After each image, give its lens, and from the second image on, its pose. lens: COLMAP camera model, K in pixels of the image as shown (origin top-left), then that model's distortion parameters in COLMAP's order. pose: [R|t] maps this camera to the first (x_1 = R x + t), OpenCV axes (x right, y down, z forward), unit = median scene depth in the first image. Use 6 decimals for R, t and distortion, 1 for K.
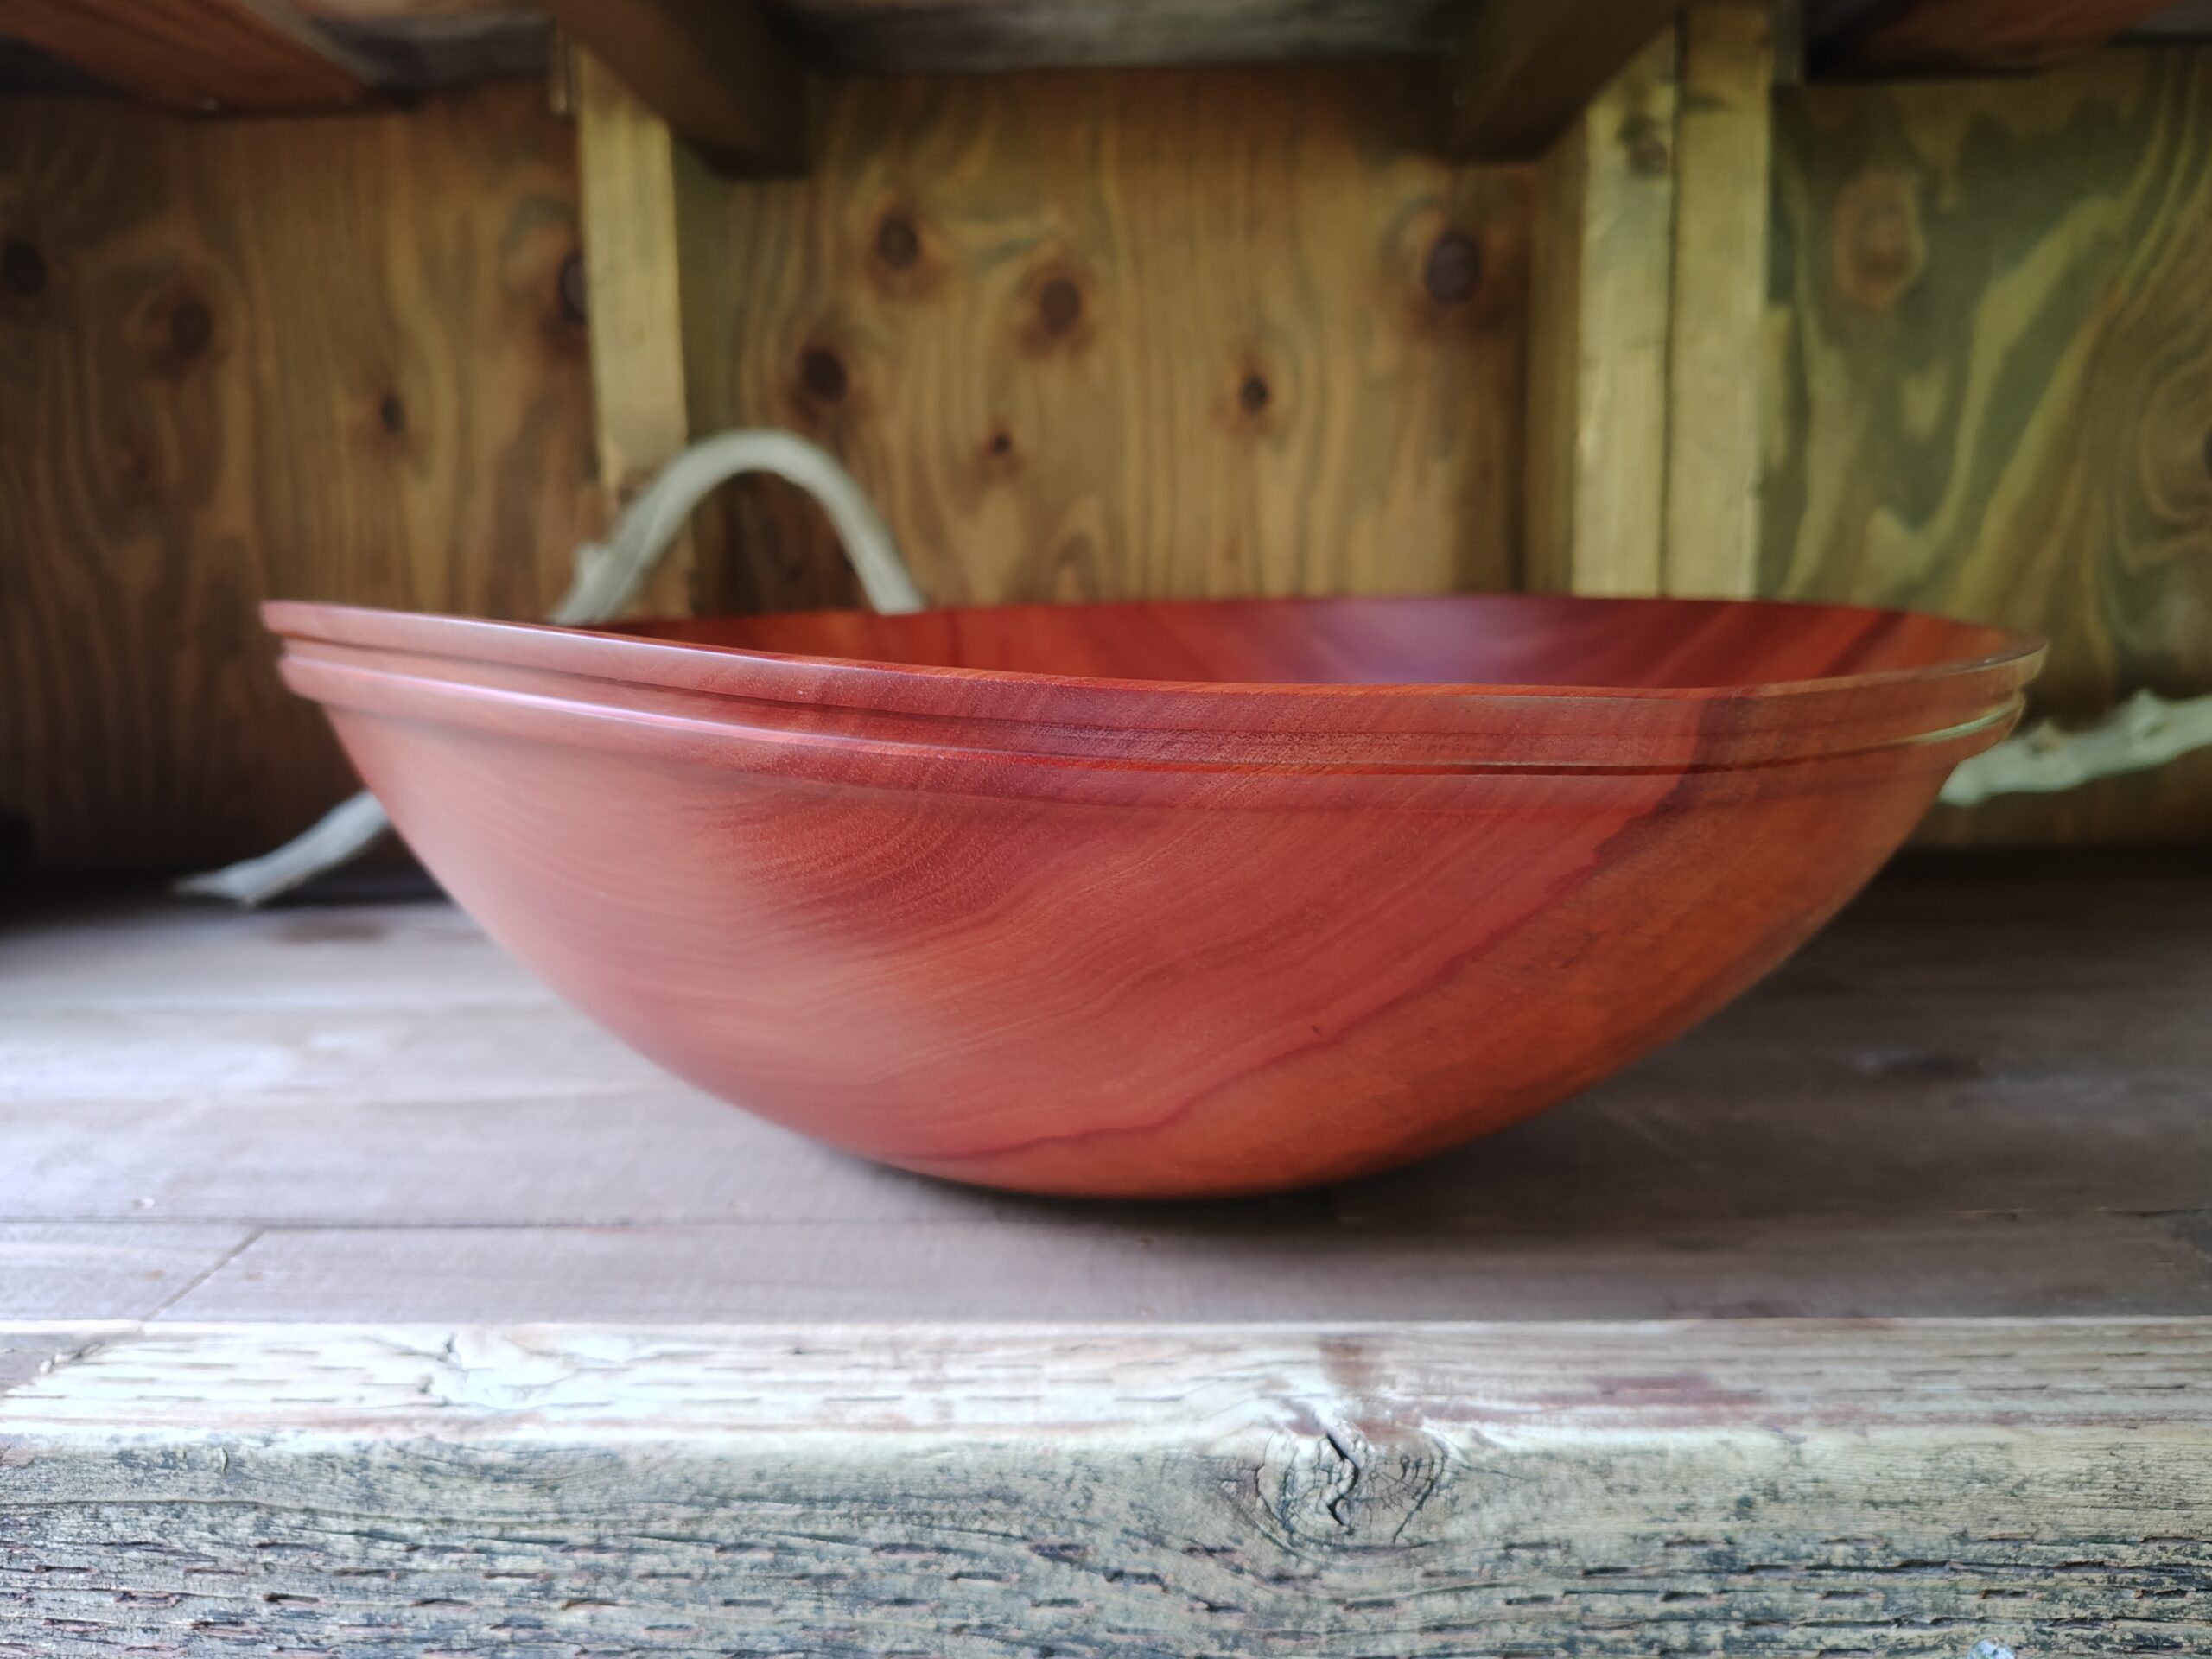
lens RADIAL K [[1572.0, 0, 1108.0], [0, 1572.0, 829.0], [0, 0, 1]] dist [-0.007148, -0.022217]
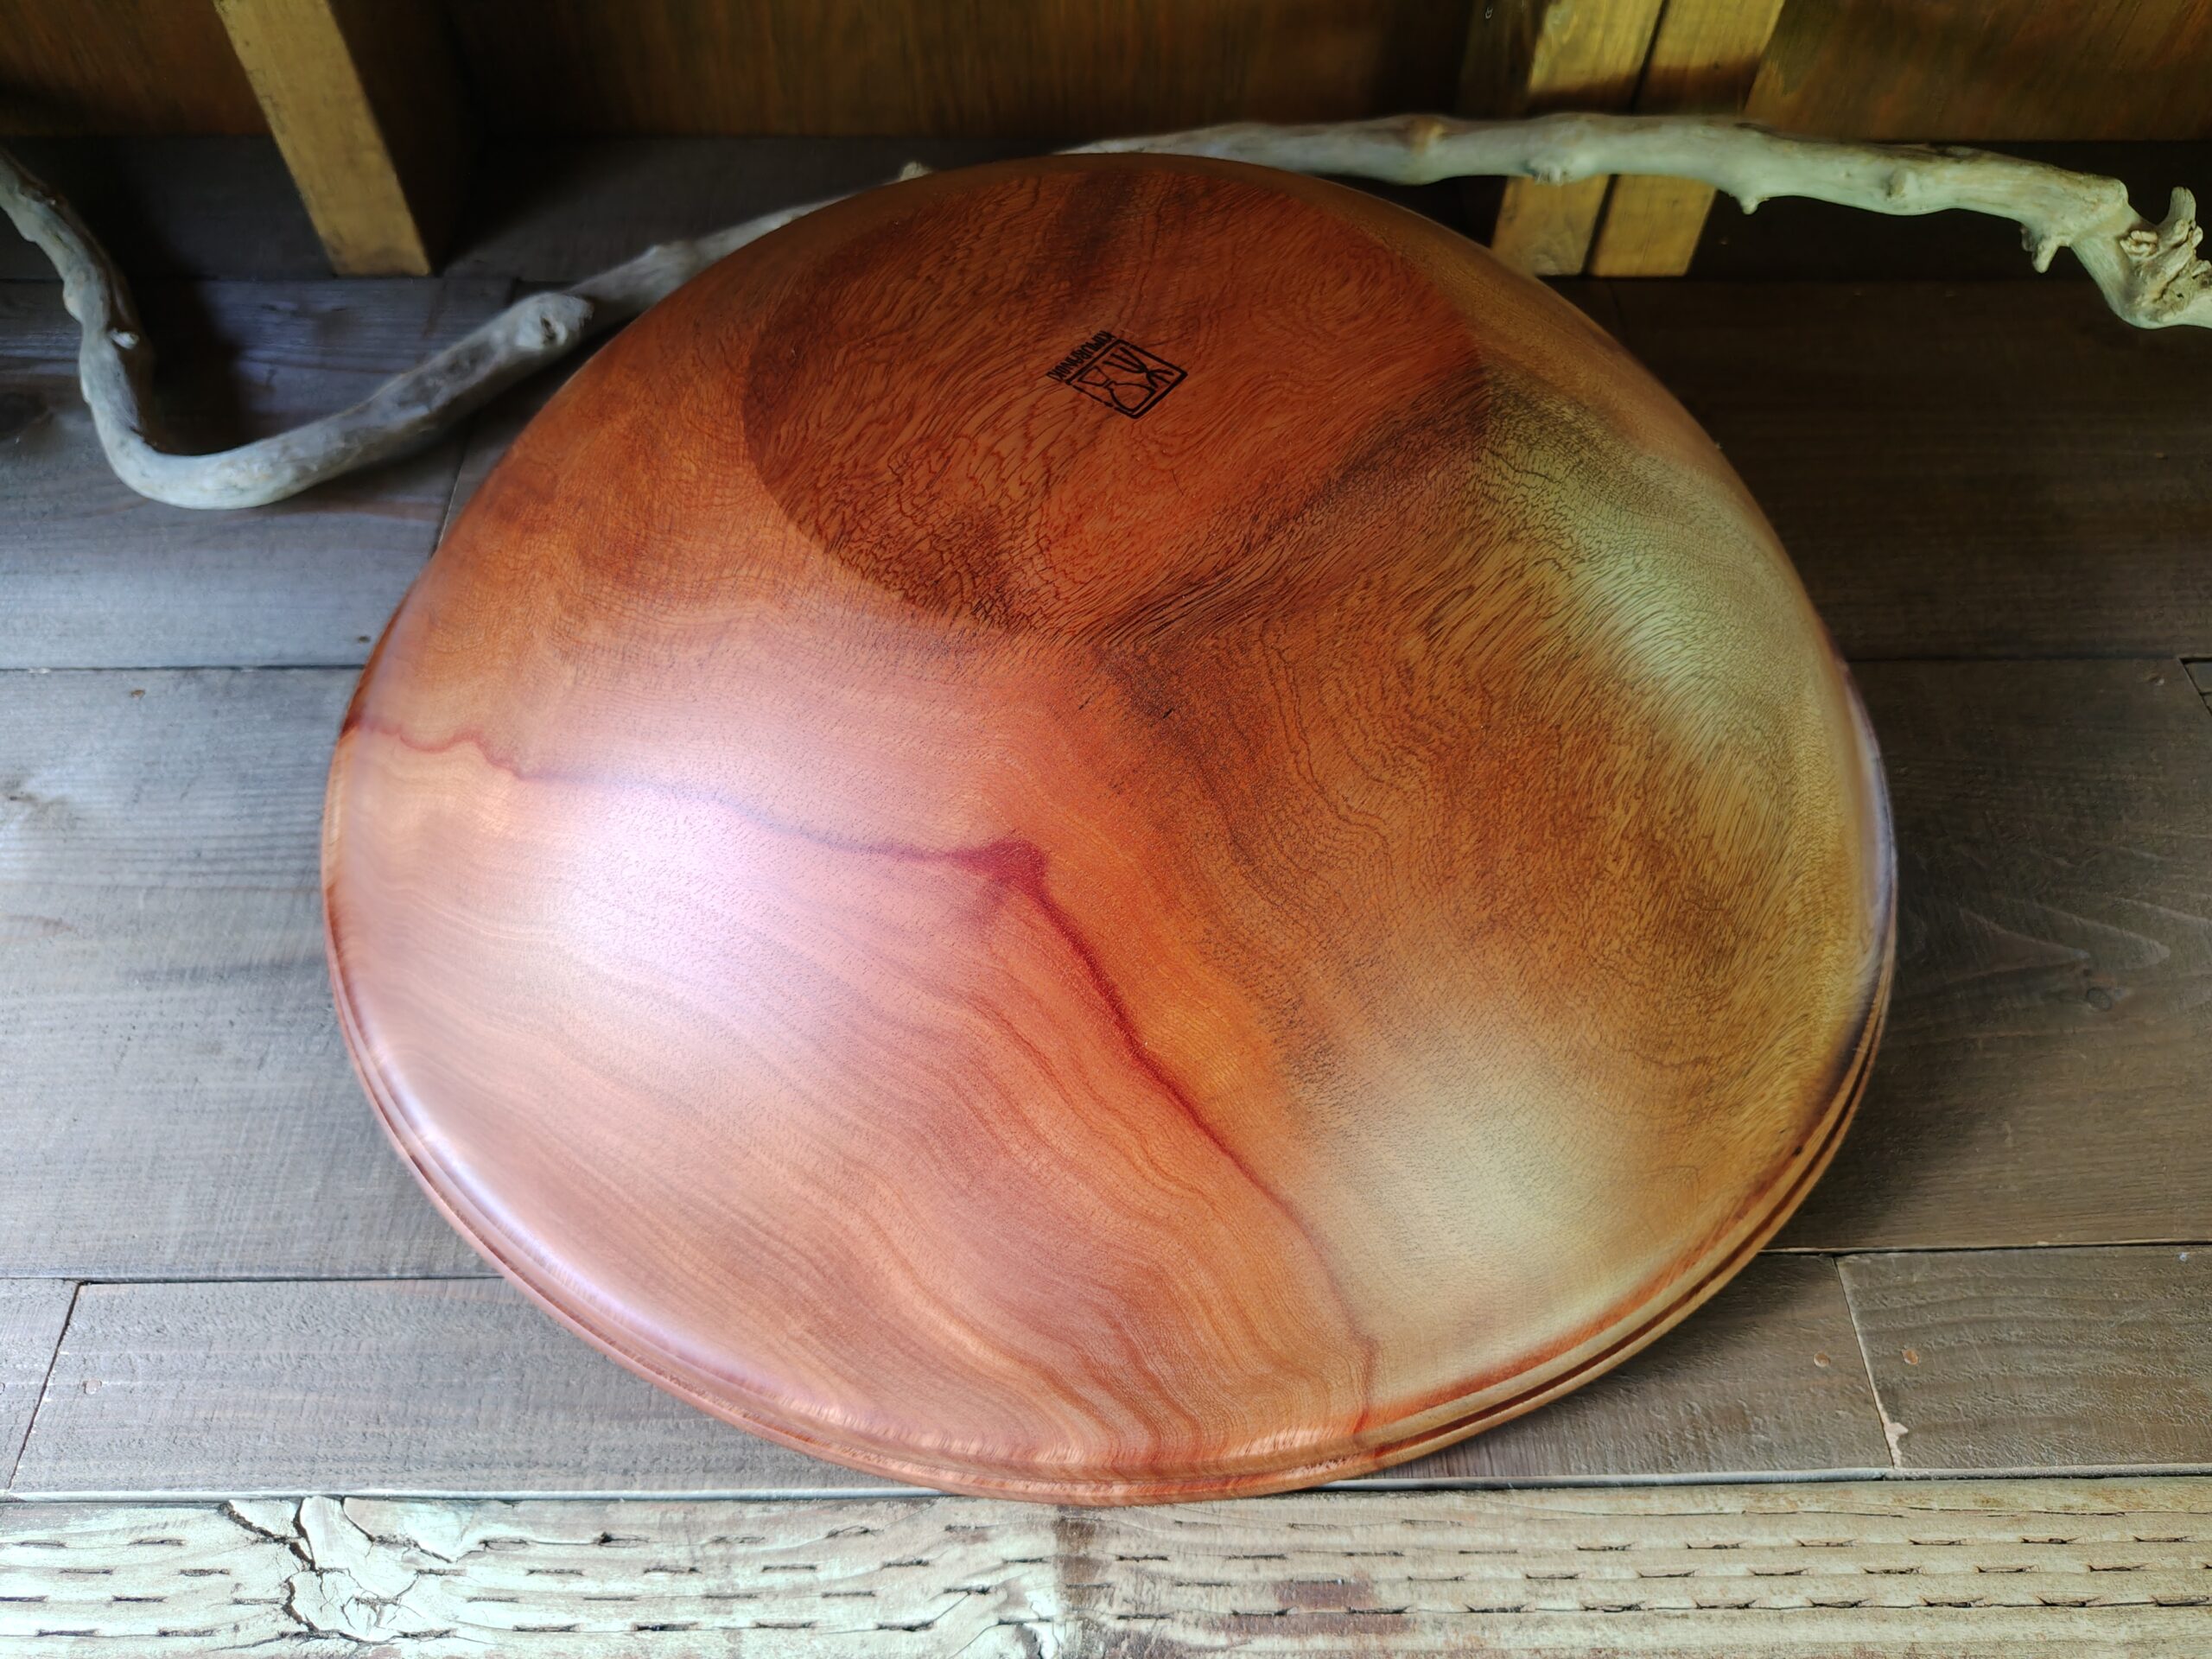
lens RADIAL K [[1568.0, 0, 1106.5], [0, 1568.0, 815.7], [0, 0, 1]] dist [-0.056610, 0.043116]
pose [[0.998893, -0.016994, 0.043867, 0.141968], [-0.019451, 0.699841, 0.714034, -0.941975], [-0.042835, -0.714096, 0.698736, 0.624613]]
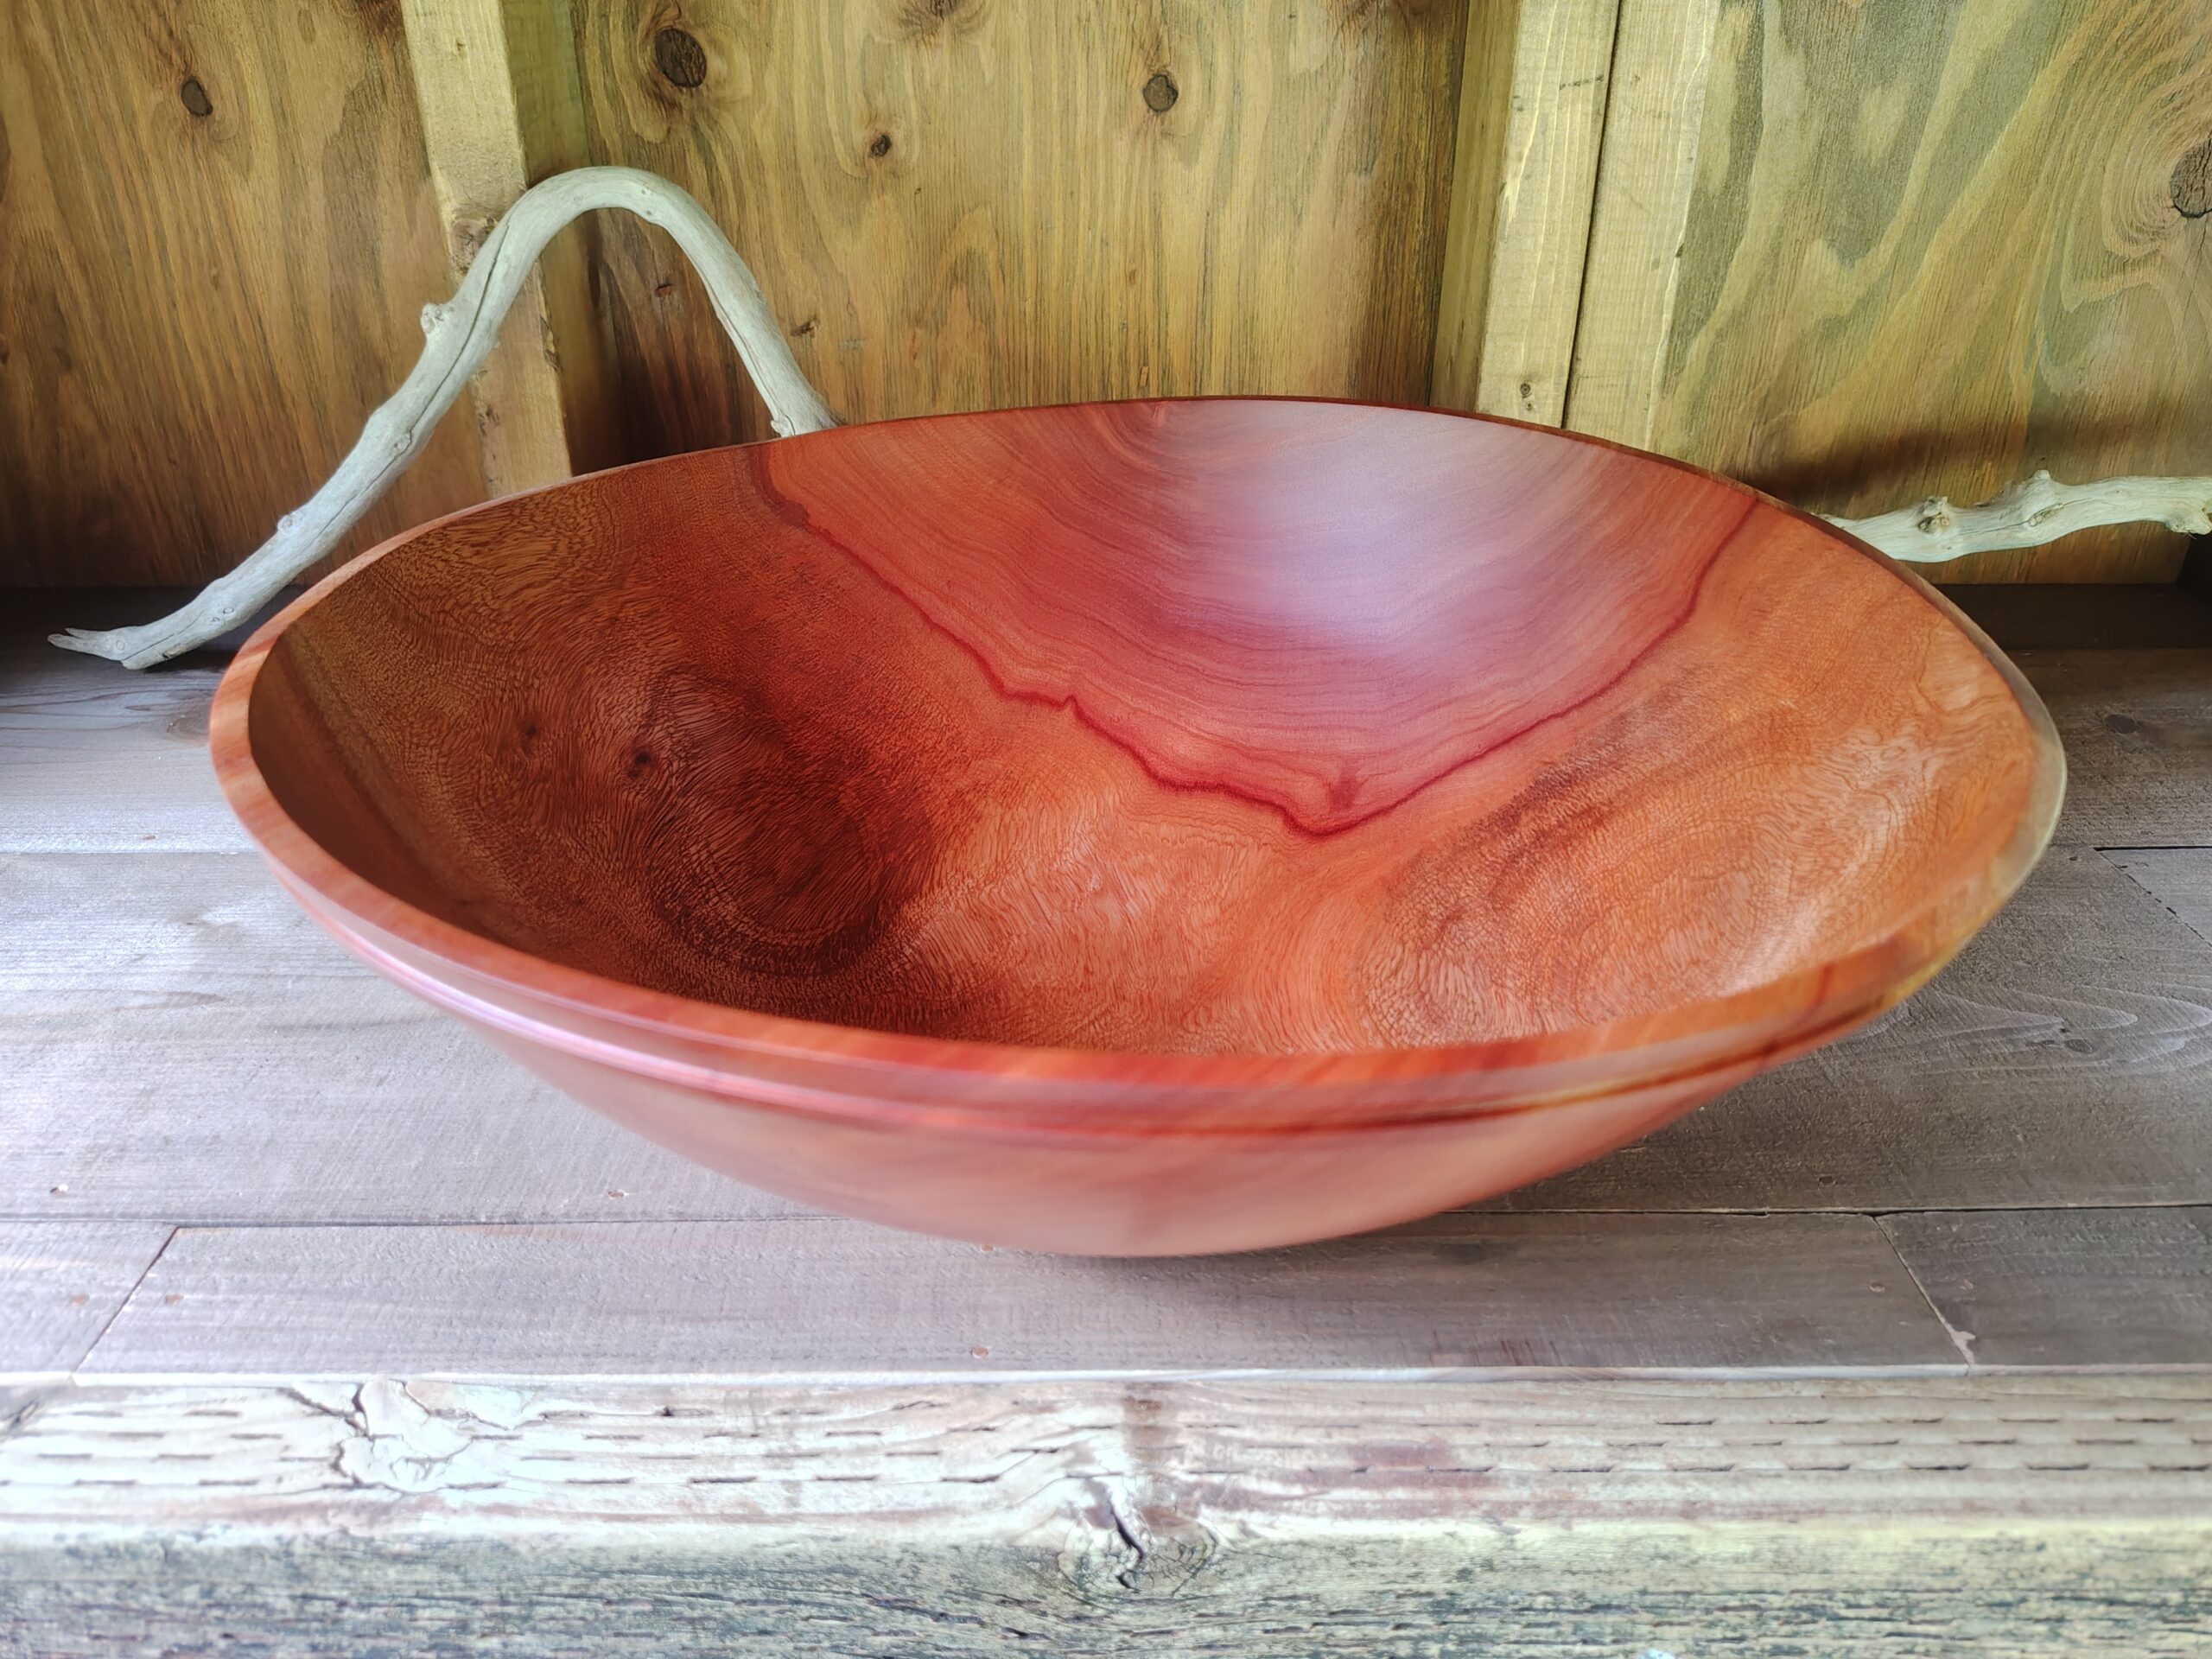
lens RADIAL K [[1525.1, 0, 1107.5], [0, 1525.1, 826.7], [0, 0, 1]] dist [0.007898, -0.018836]
pose [[0.999276, 0.000699, 0.038028, 0.086436], [-0.012950, 0.946341, 0.322910, -0.472335], [-0.035761, -0.323169, 0.945665, 0.084750]]
